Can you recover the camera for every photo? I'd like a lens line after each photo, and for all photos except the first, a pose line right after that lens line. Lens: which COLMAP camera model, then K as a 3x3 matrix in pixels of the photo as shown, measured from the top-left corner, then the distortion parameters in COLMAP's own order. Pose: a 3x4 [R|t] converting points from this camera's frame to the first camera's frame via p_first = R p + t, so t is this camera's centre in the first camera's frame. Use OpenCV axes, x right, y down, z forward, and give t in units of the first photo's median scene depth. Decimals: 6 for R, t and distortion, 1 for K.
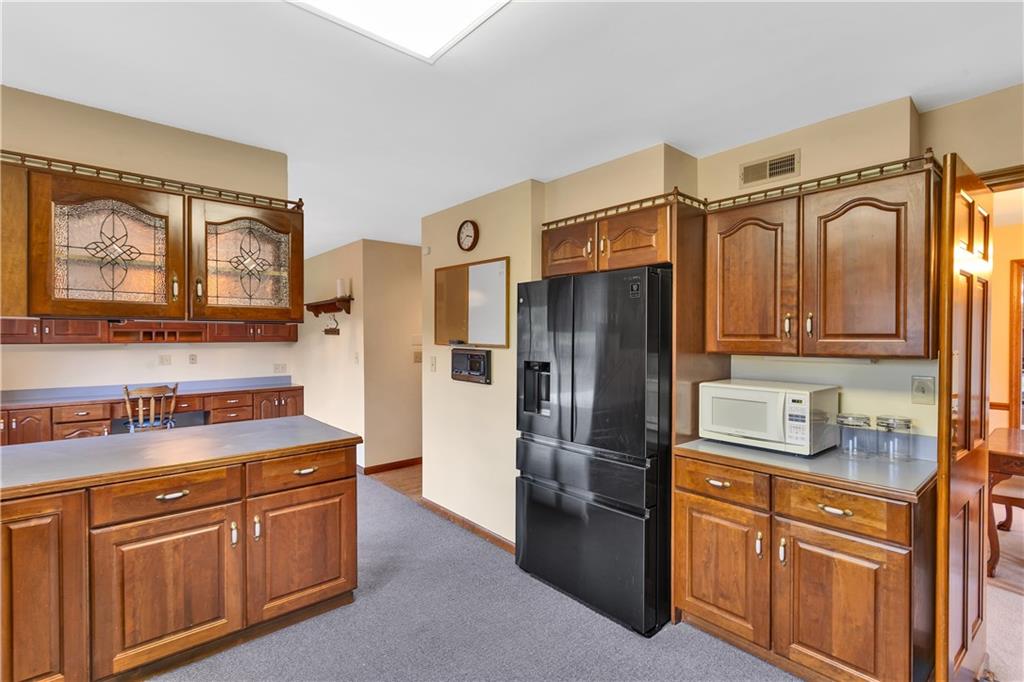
lens RADIAL K [[486.6, 0, 510.4], [0, 486.6, 336.5], [0, 0, 1]] dist [0.018988, -0.000023]
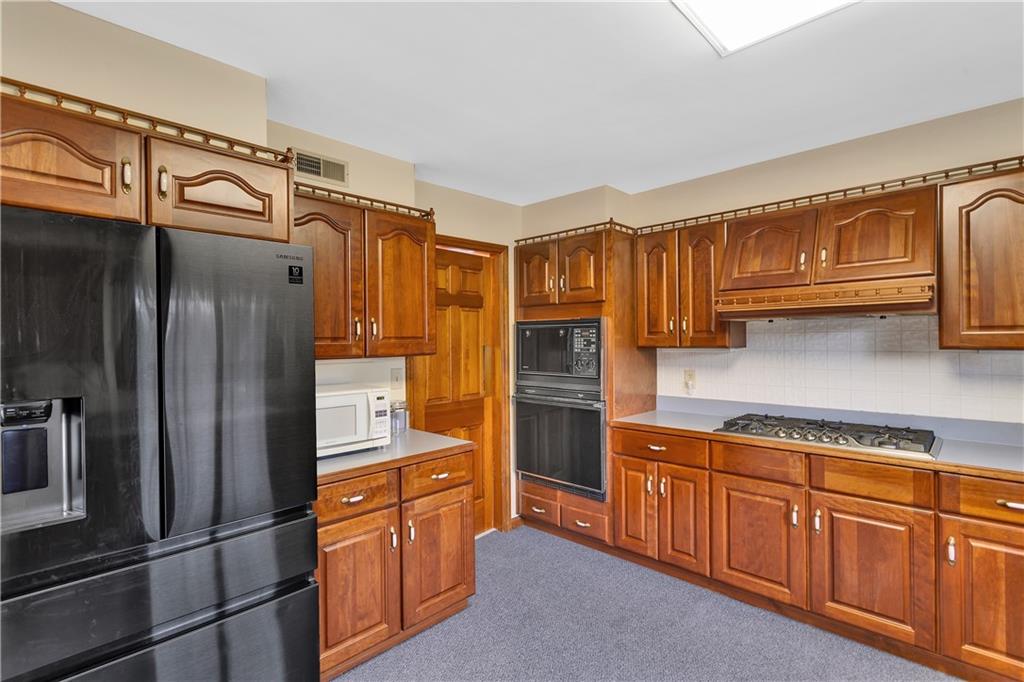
lens RADIAL K [[467.2, 0, 512.0], [0, 467.2, 341.0], [0, 0, 1]] dist [-0.000967, 0.000070]
pose [[-0.063469, -0.000428, 0.997984, -0.471232], [0.017997, 0.999837, 0.001574, 0.008974], [-0.997822, 0.018061, -0.063451, 0.768947]]
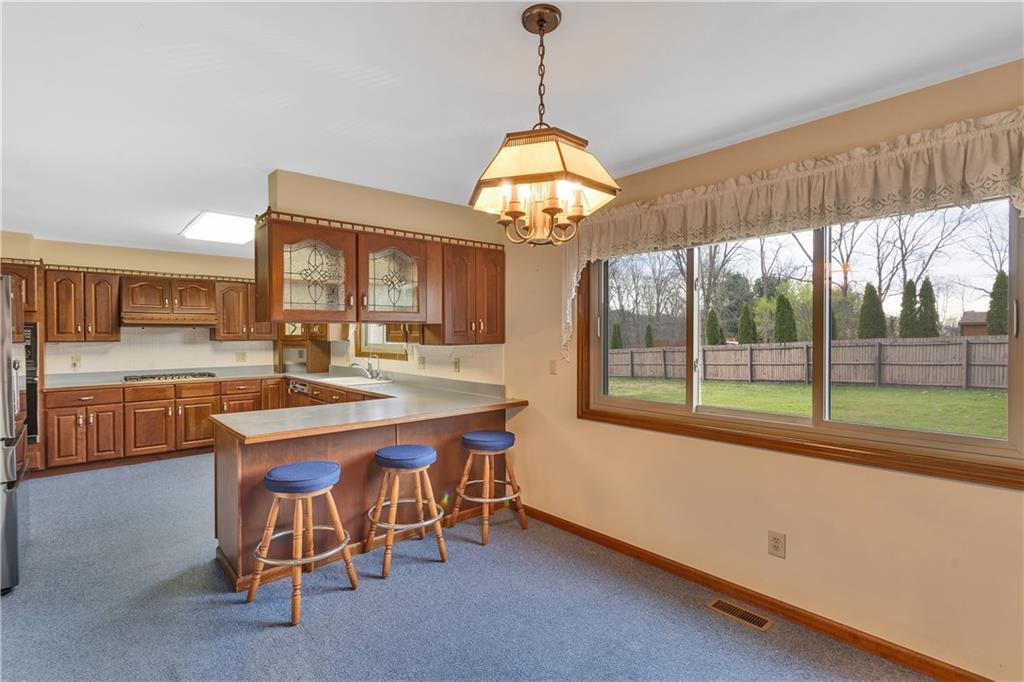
lens RADIAL K [[486.6, 0, 510.4], [0, 486.6, 336.5], [0, 0, 1]] dist [0.018988, -0.000023]
pose [[-0.999877, 0.006119, -0.014417, -0.800817], [0.005967, 0.999926, 0.010575, 0.004823], [0.014480, 0.010487, -0.999840, 1.605294]]
